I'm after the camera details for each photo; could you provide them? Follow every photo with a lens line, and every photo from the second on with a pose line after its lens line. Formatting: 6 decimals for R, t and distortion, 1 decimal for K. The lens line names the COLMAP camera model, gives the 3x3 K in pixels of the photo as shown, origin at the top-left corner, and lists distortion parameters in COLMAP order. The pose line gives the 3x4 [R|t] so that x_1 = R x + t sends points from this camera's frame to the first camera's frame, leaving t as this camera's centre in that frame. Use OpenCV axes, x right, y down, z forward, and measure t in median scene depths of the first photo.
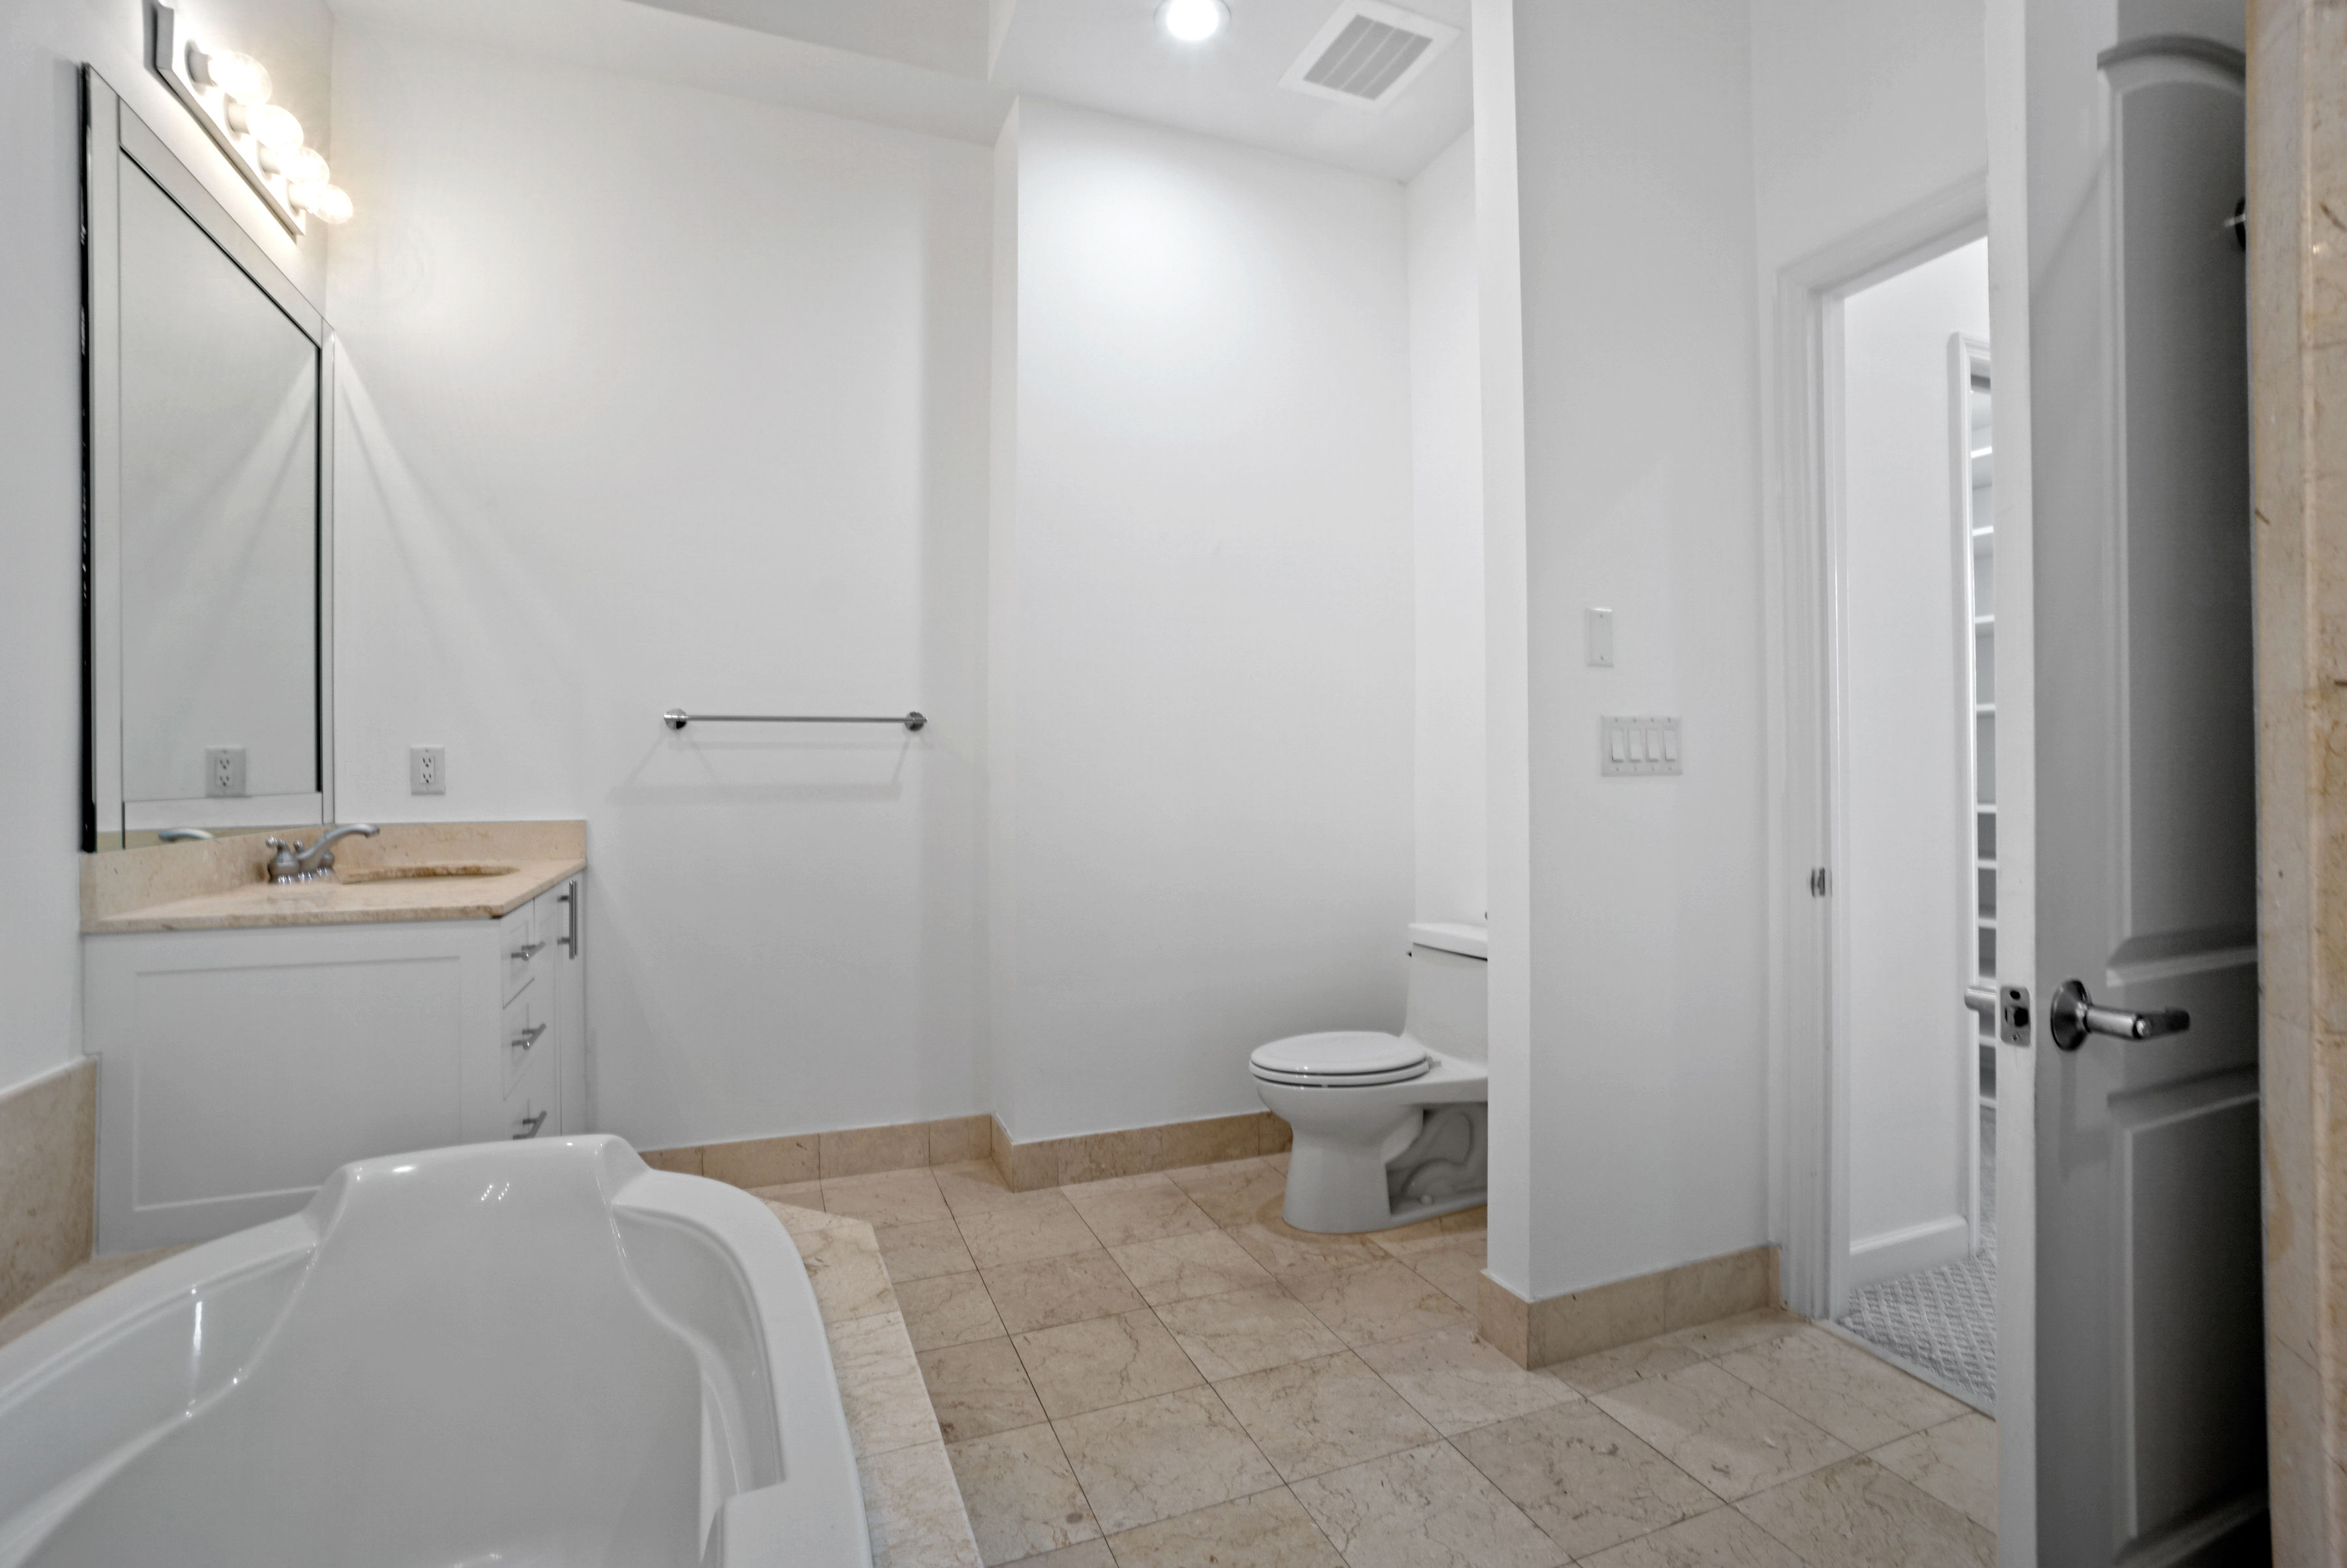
lens RADIAL K [[1030.8, 0, 1161.9], [0, 1030.8, 781.1], [0, 0, 1]] dist [-0.012344, -0.000176]
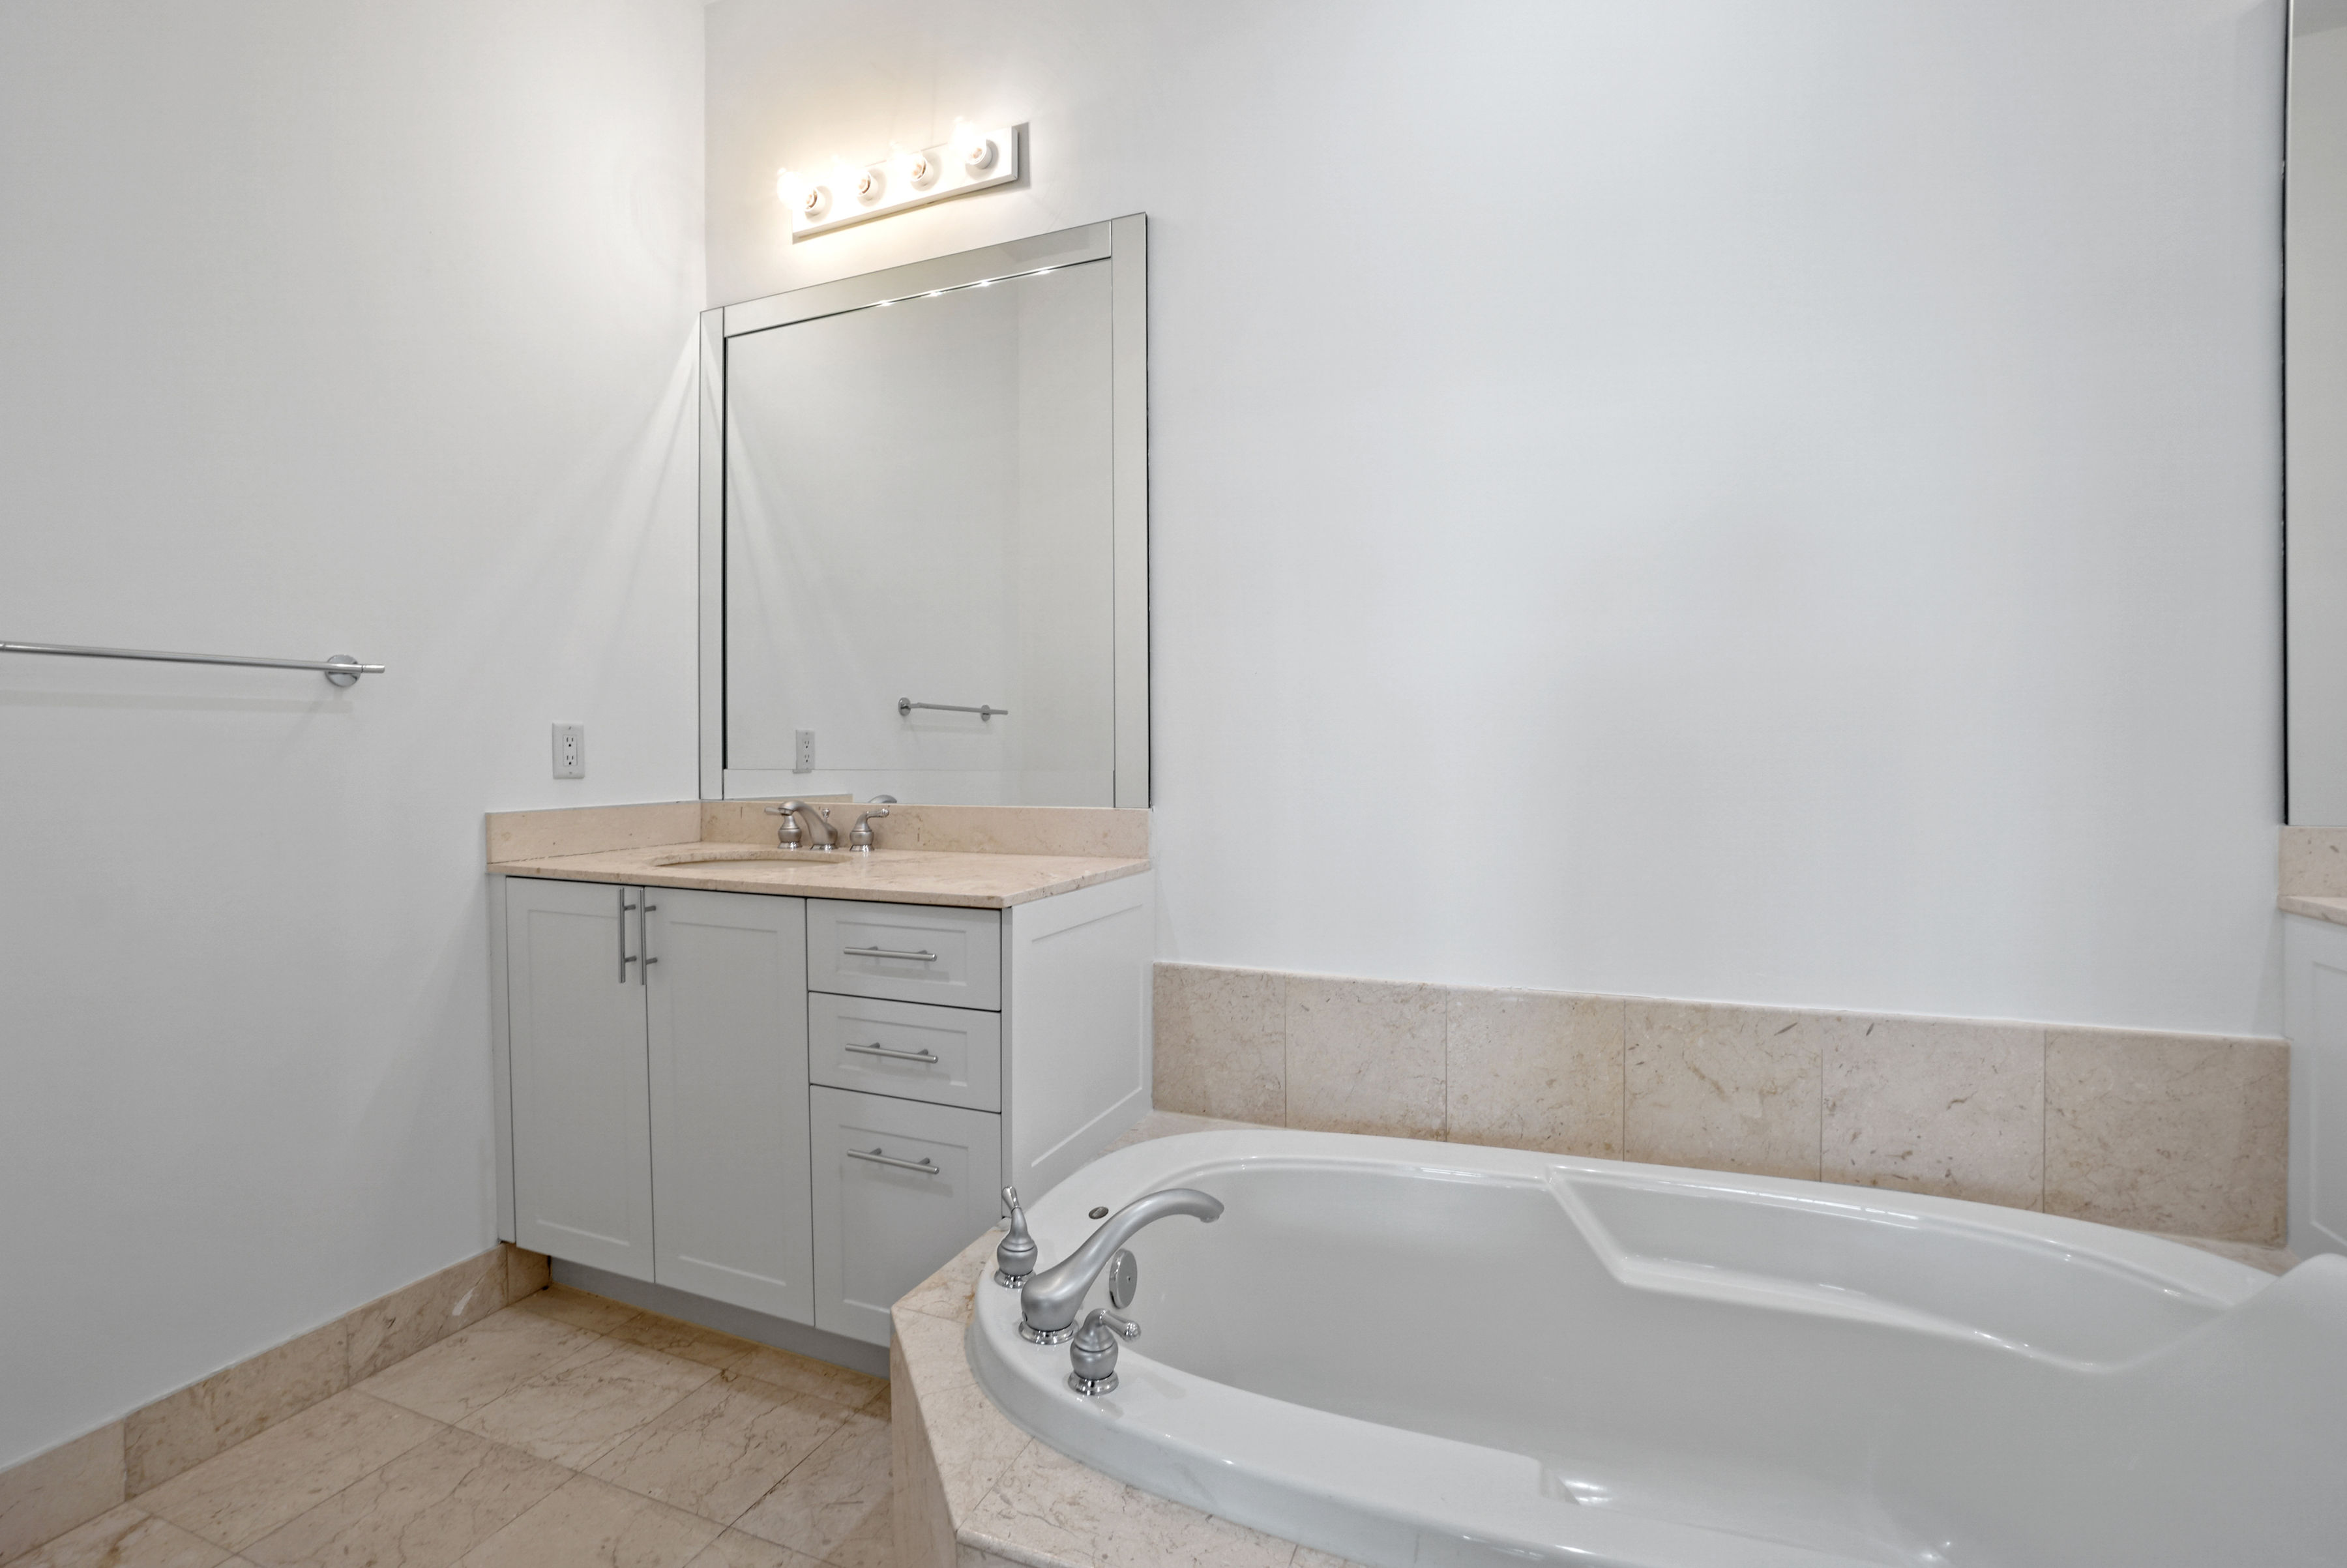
lens RADIAL K [[1069.2, 0, 1173.0], [0, 1069.2, 748.3], [0, 0, 1]] dist [-0.057577, 0.021378]
pose [[-0.687832, 0.000686, -0.725870, 0.343532], [0.000324, 1.000000, 0.000638, -0.003195], [0.725870, 0.000204, -0.687832, 0.852847]]
